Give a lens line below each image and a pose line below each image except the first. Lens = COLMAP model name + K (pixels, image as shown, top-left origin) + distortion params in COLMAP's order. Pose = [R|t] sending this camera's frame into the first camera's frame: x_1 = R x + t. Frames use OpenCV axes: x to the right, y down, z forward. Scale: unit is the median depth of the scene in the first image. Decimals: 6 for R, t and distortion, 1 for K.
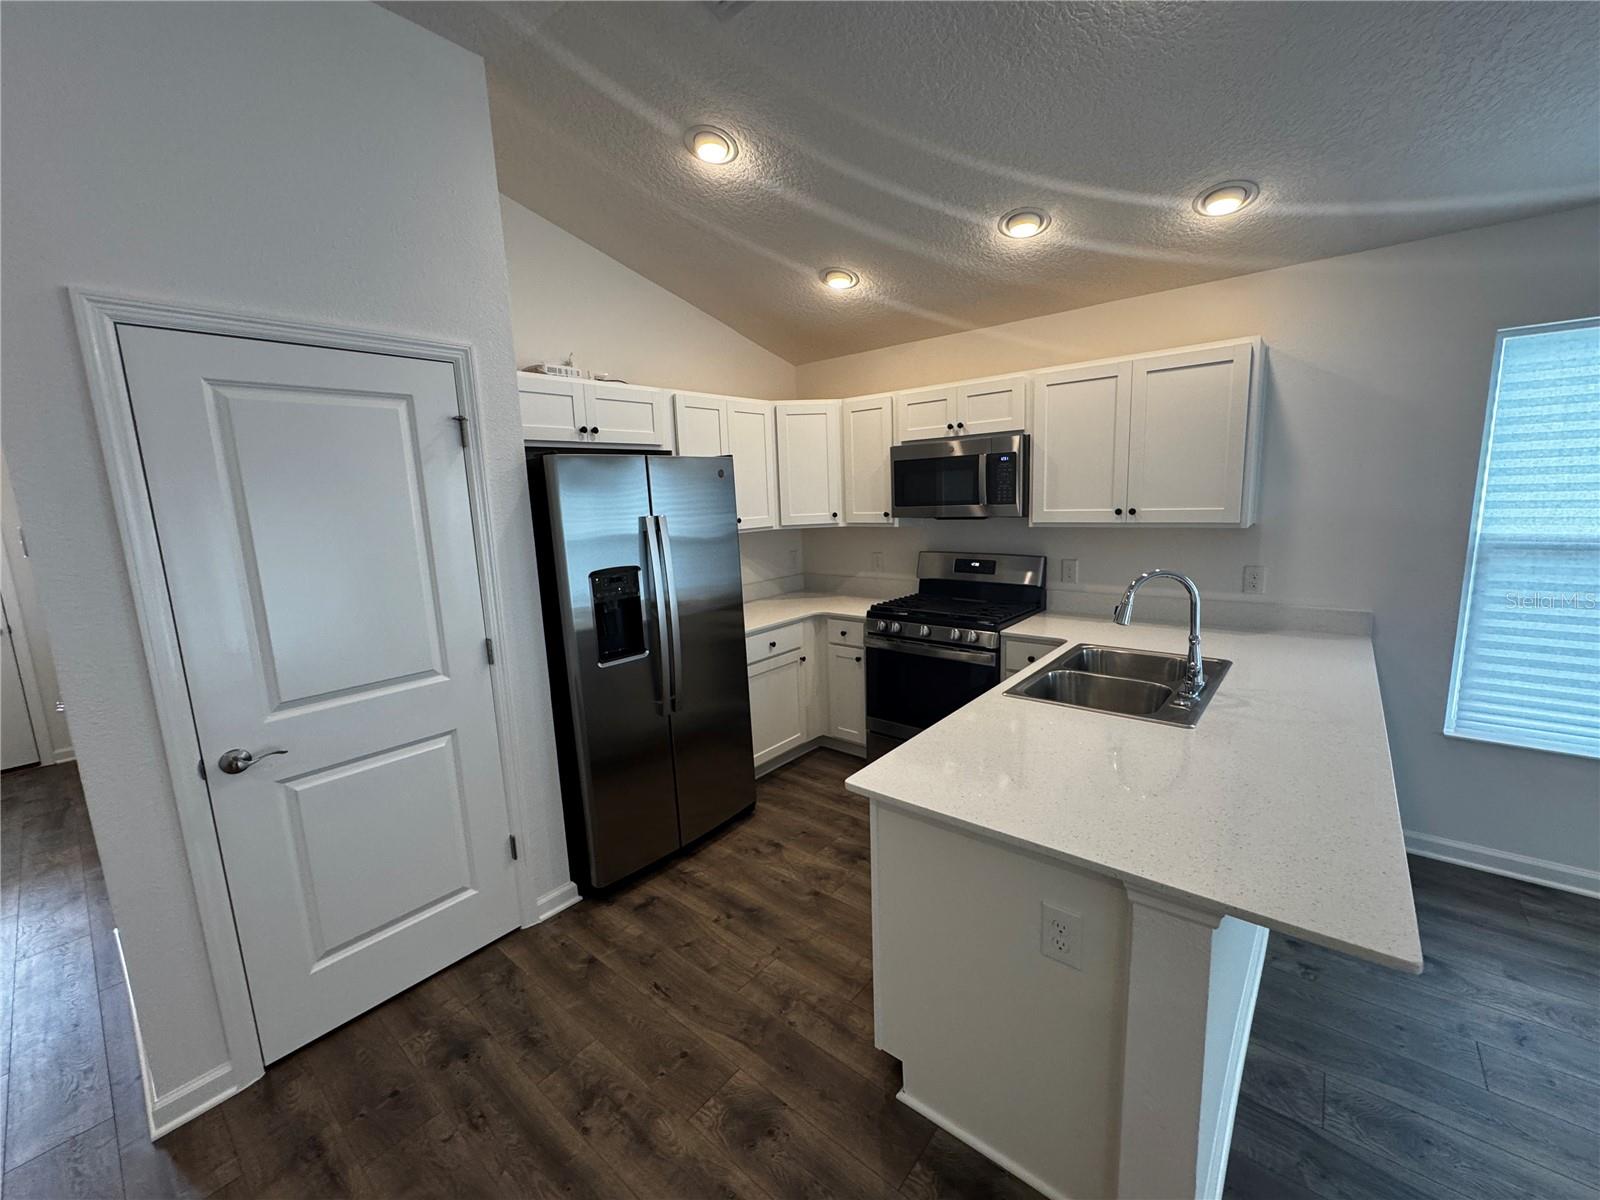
lens RADIAL K [[641.7, 0, 799.2], [0, 641.7, 595.5], [0, 0, 1]] dist [-0.000027, -0.000331]
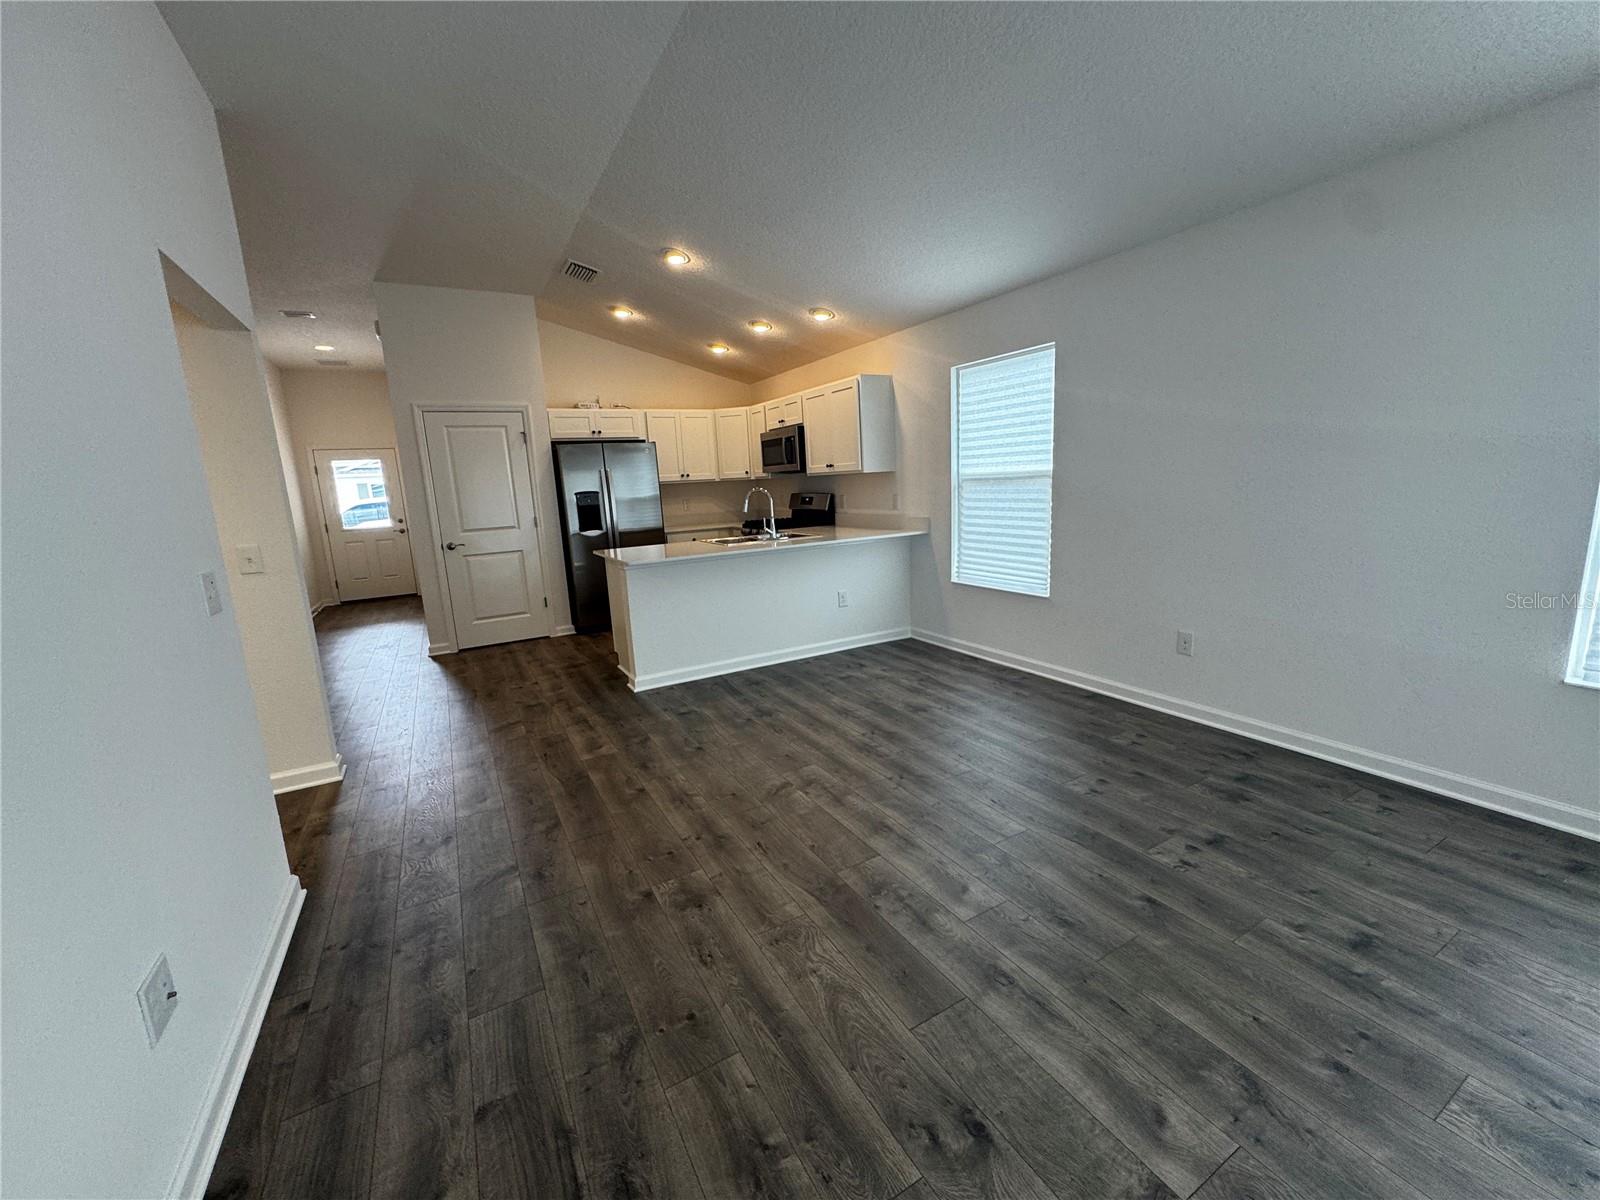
lens RADIAL K [[641.7, 0, 799.2], [0, 641.7, 595.5], [0, 0, 1]] dist [-0.000027, -0.000331]
pose [[0.934896, 0.055440, -0.350566, 1.320173], [-0.043182, 0.998155, 0.042694, 0.208194], [0.352286, -0.024776, 0.935564, -0.972842]]
